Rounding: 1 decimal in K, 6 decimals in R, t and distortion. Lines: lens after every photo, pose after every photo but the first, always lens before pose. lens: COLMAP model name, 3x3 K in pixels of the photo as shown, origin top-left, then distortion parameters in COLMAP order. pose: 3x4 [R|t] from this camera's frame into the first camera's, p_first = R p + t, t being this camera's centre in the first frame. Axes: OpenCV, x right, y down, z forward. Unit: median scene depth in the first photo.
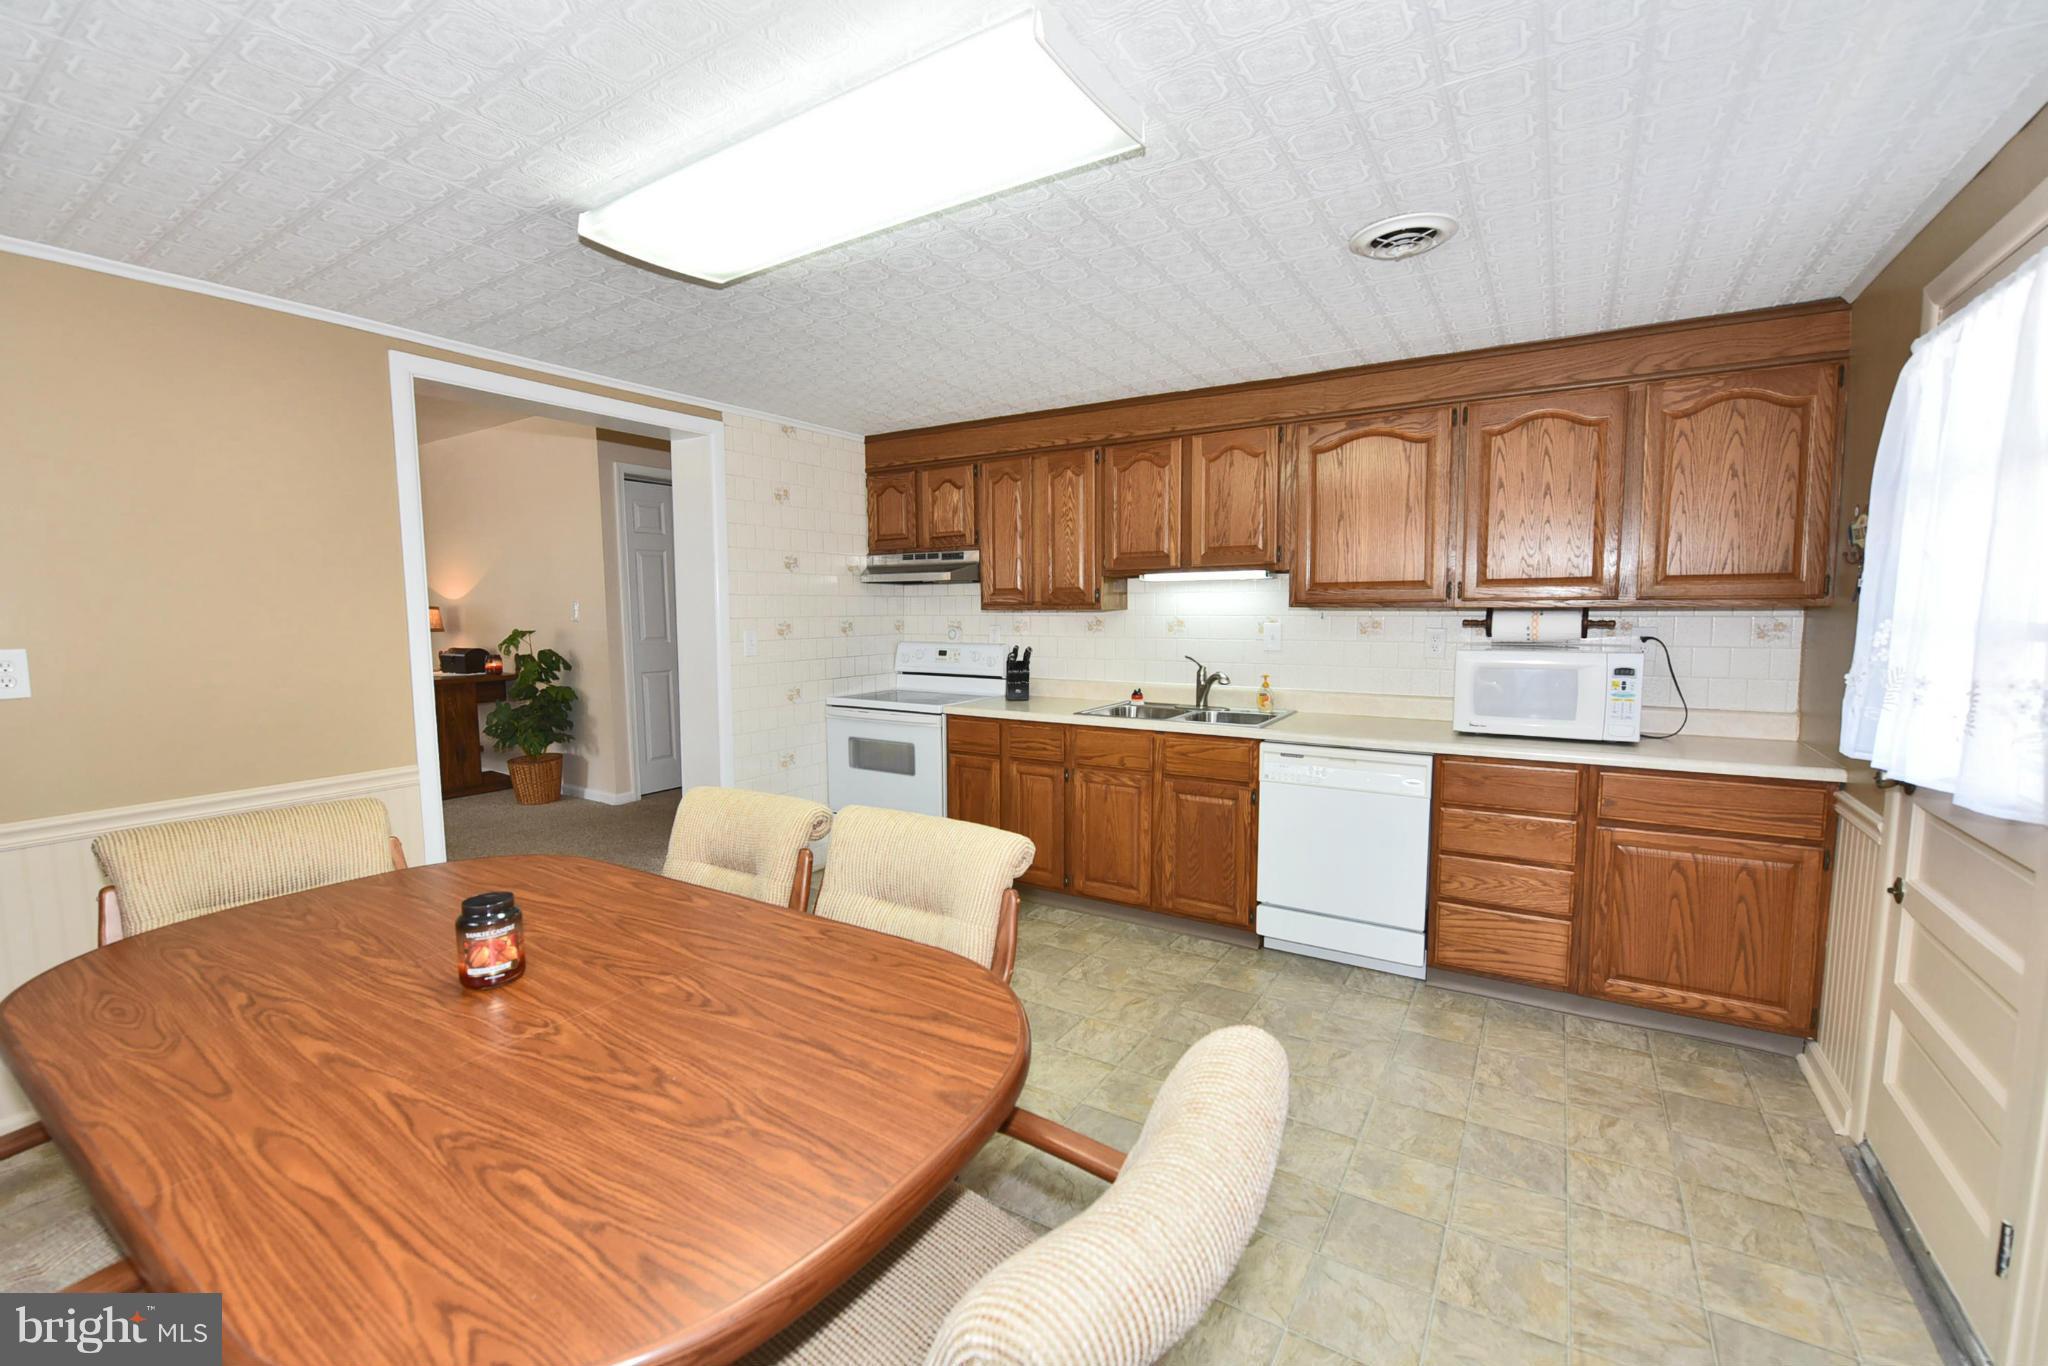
lens RADIAL K [[840.5, 0, 1027.5], [0, 840.5, 693.5], [0, 0, 1]] dist [-0.017700, 0.000036]
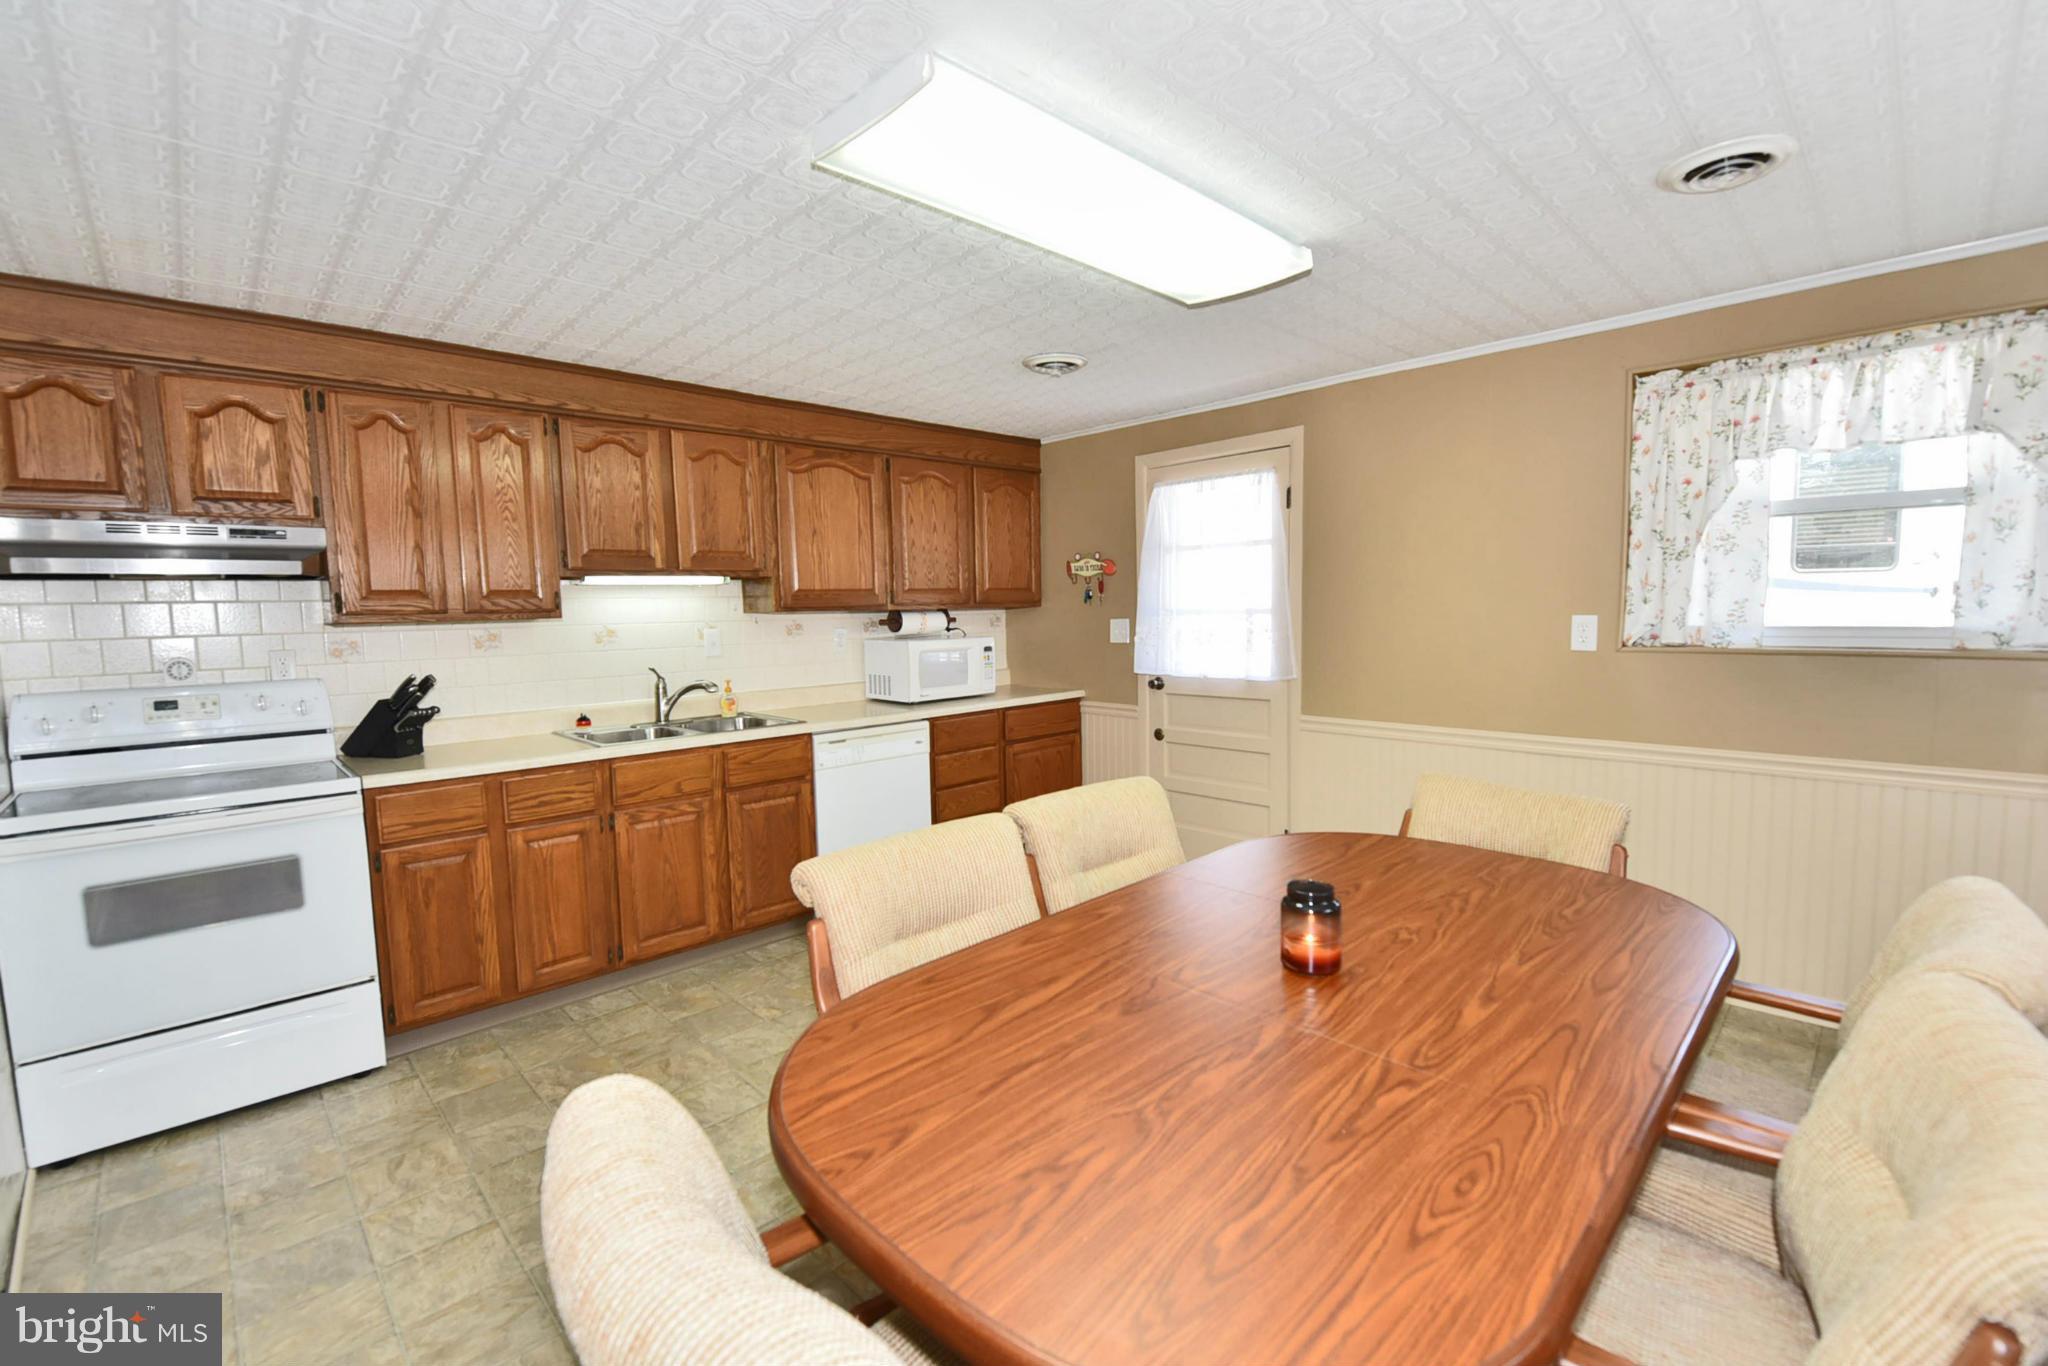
lens RADIAL K [[875.1, 0, 1024.0], [0, 875.1, 683.0], [0, 0, 1]] dist [-0.015150, -0.000563]
pose [[0.237667, -0.082730, 0.967817, -0.684909], [0.117885, 0.991458, 0.055802, -0.036442], [-0.964167, 0.100829, 0.245390, 0.420170]]
